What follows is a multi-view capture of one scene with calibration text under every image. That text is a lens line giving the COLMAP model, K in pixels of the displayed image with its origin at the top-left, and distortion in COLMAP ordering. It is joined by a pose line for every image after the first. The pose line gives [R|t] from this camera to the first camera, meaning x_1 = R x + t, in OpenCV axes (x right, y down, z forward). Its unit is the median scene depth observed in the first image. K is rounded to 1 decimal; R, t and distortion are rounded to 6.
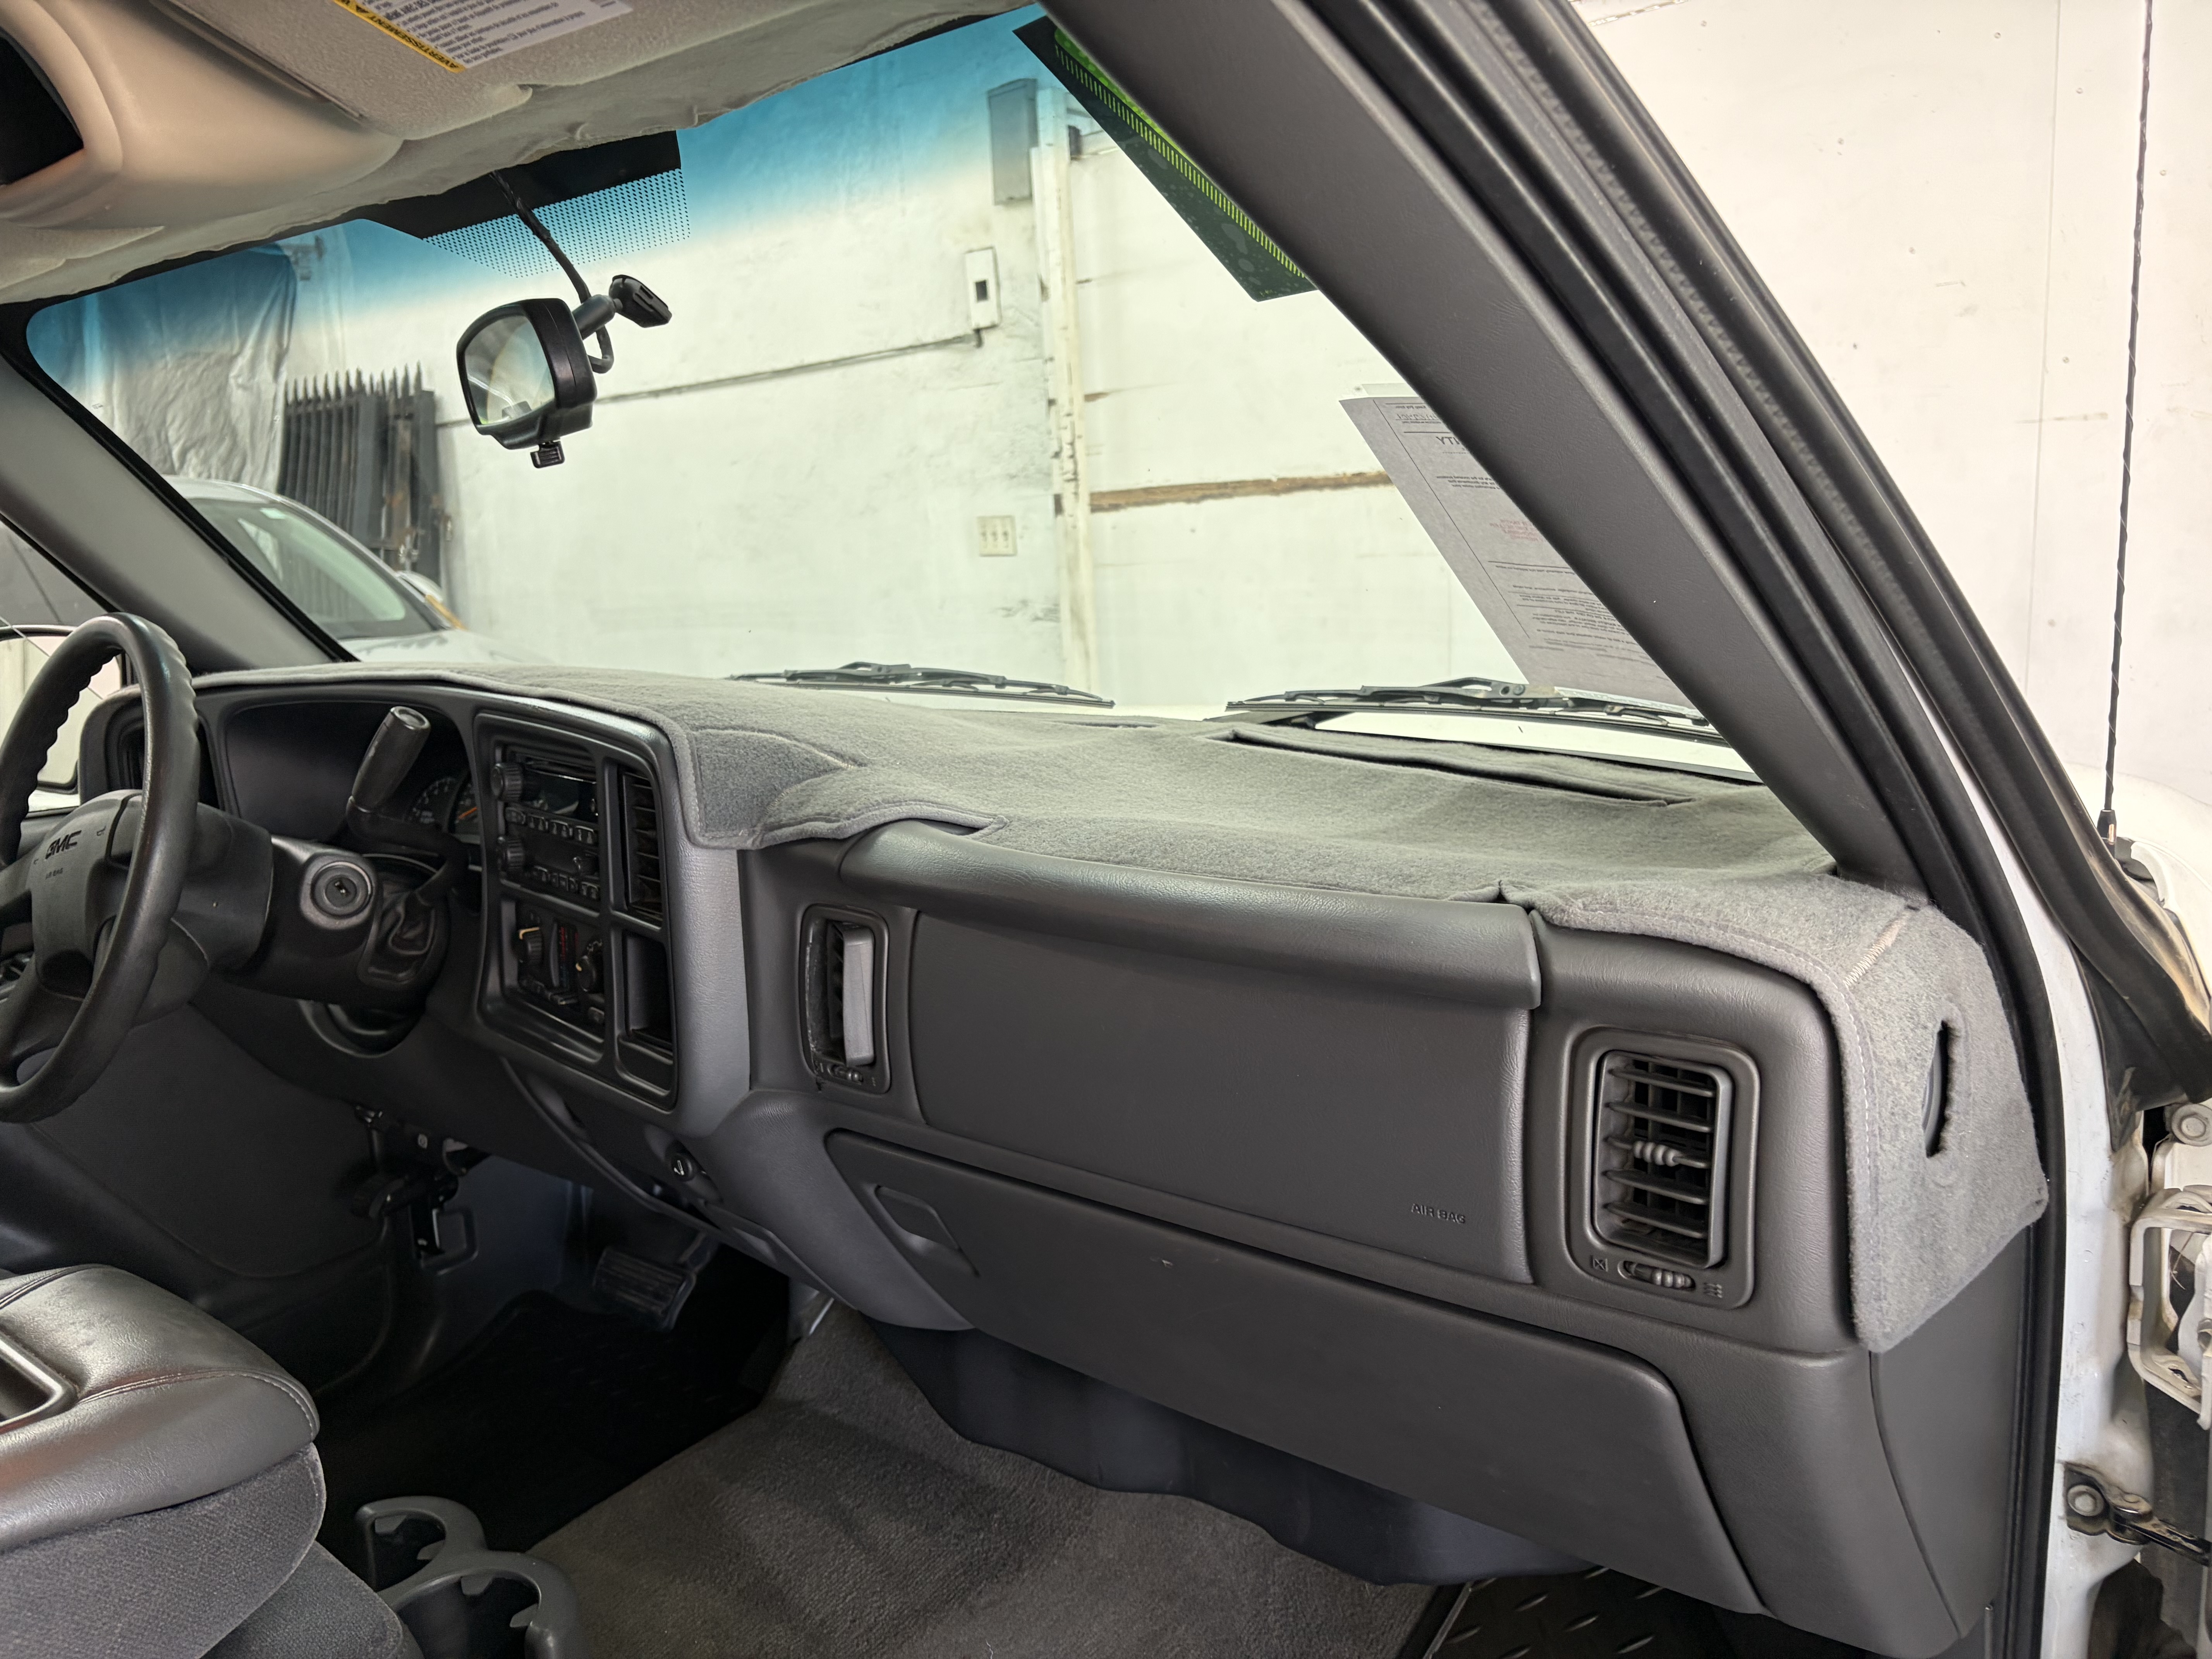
lens RADIAL K [[1677.4, 0, 1128.5], [0, 1677.4, 861.7], [0, 0, 1]] dist [0.021138, -0.020874]
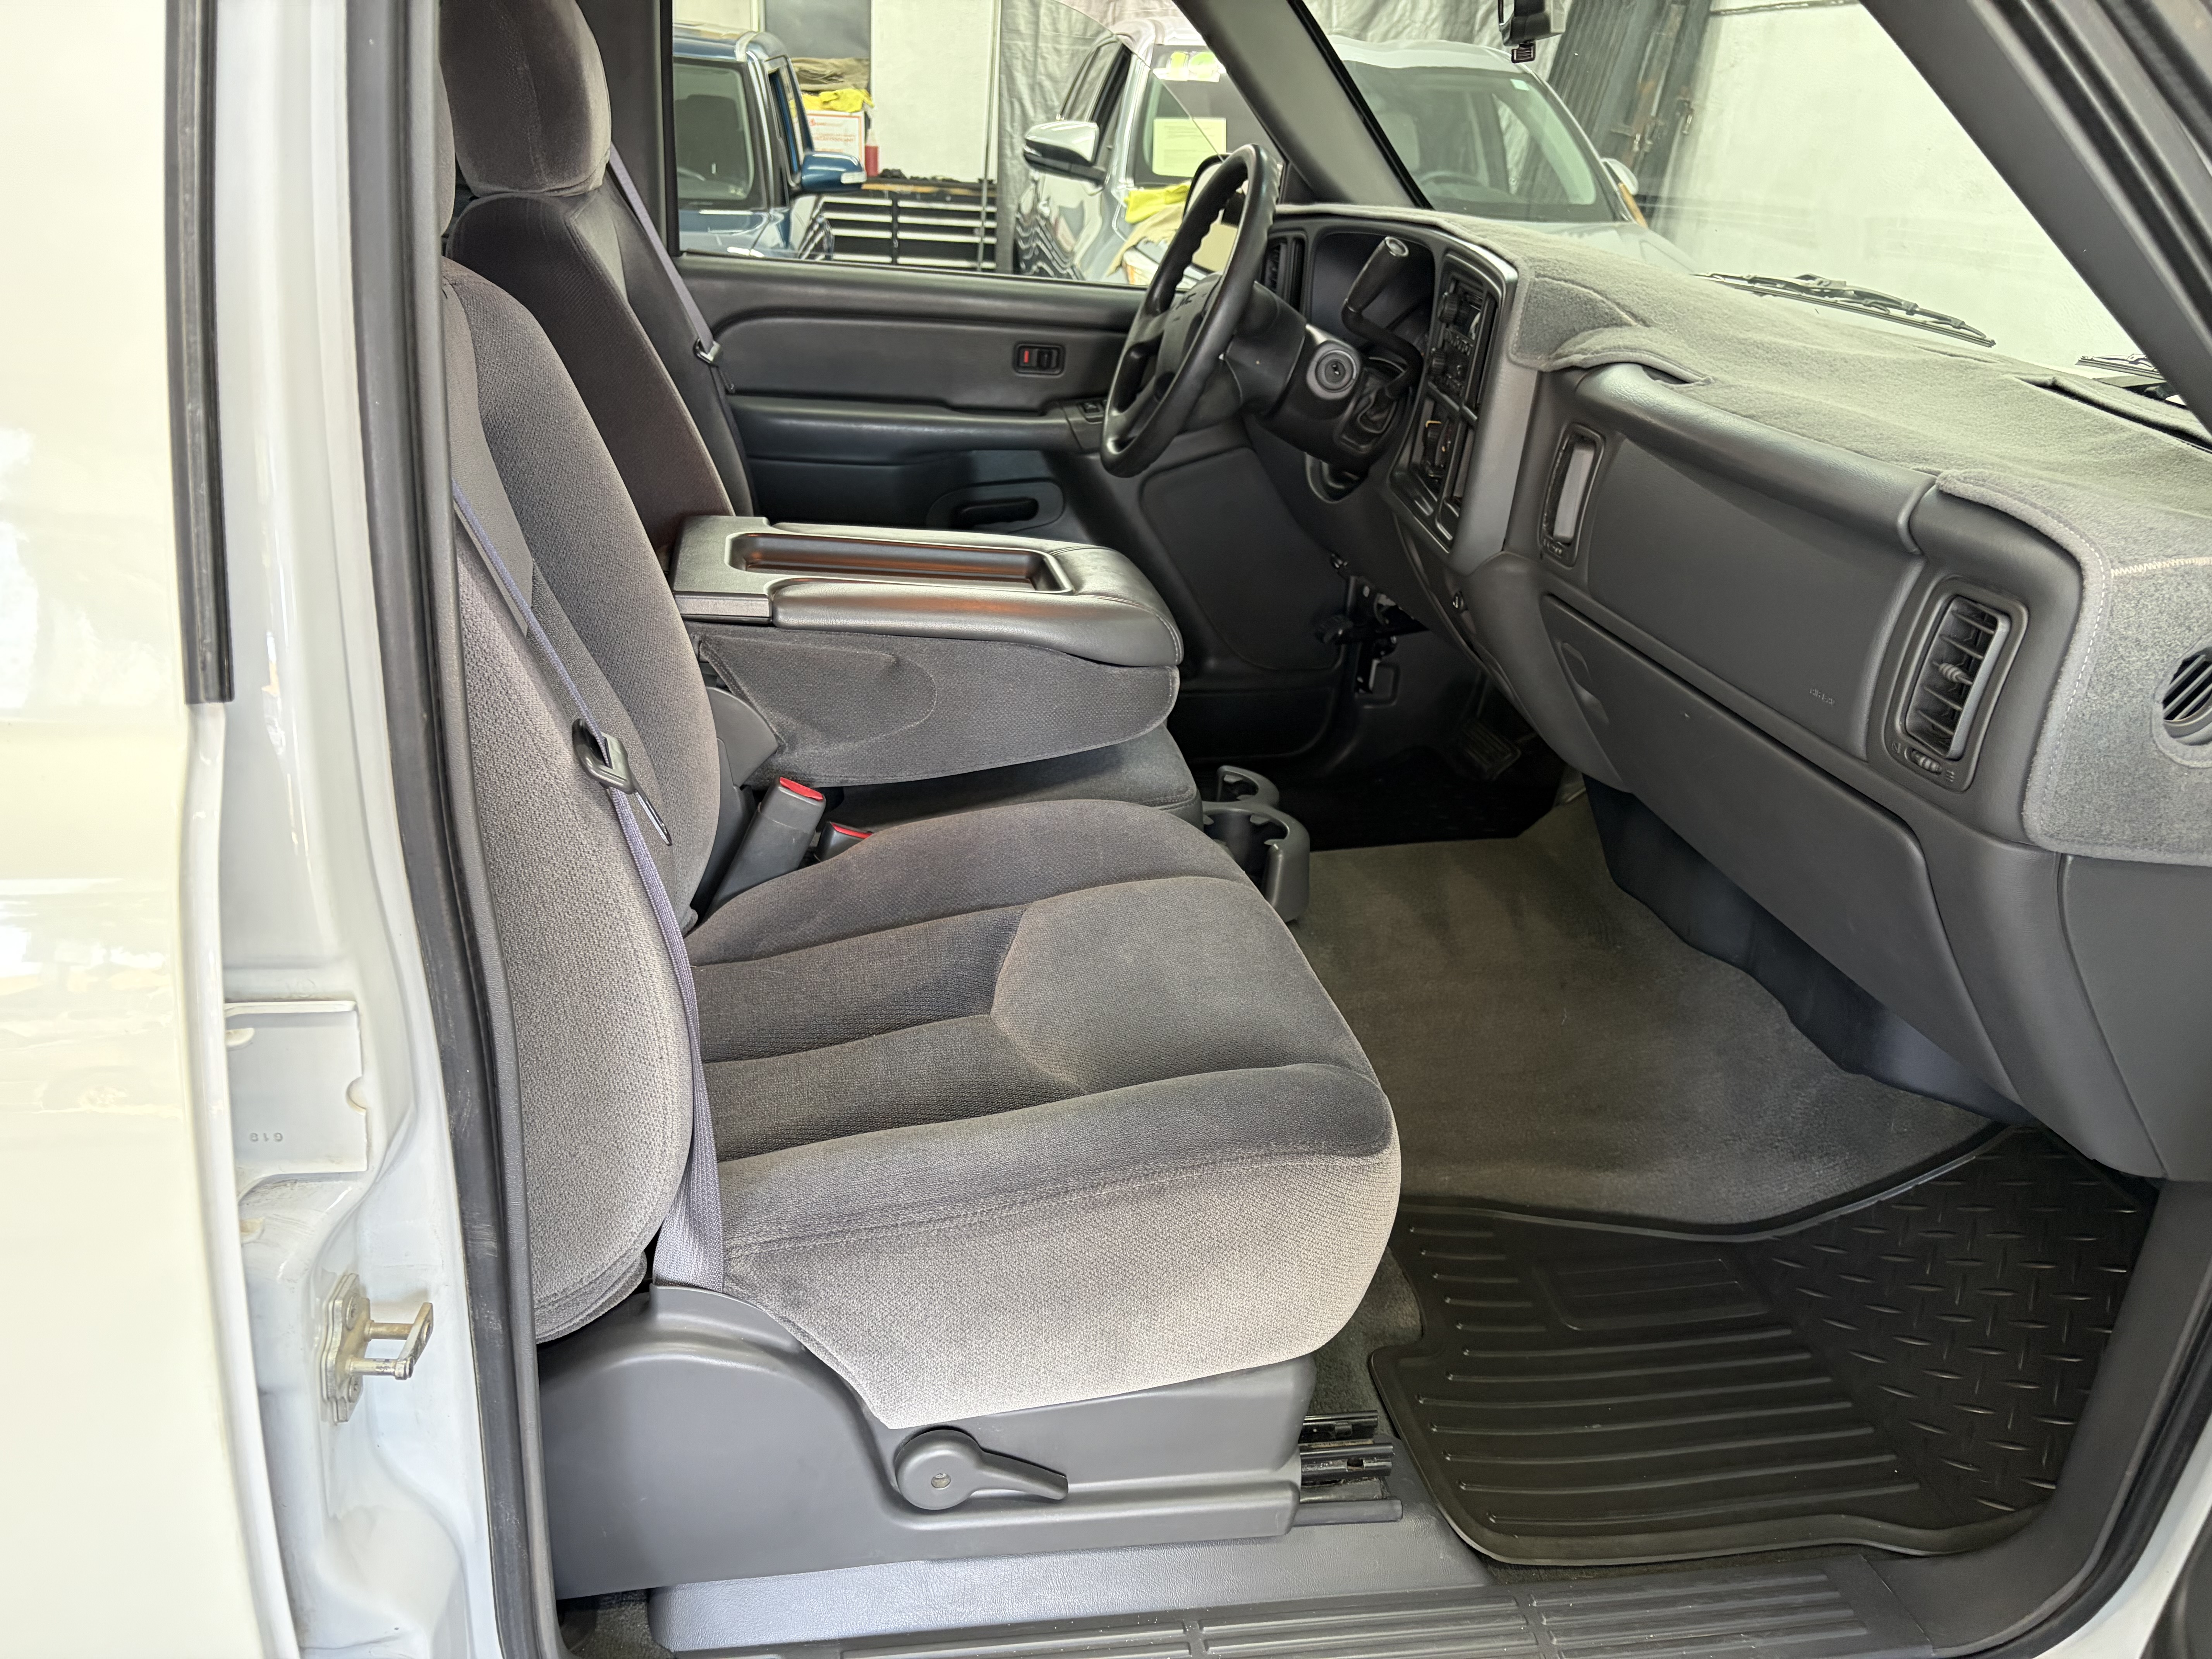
lens RADIAL K [[1677.4, 0, 1103.1], [0, 1677.4, 816.1], [0, 0, 1]] dist [0.021138, -0.020874]
pose [[0.756139, 0.343102, -0.557256, 0.319681], [-0.231035, 0.936665, 0.263213, 0.044378], [0.612272, -0.070280, 0.787518, -0.268515]]
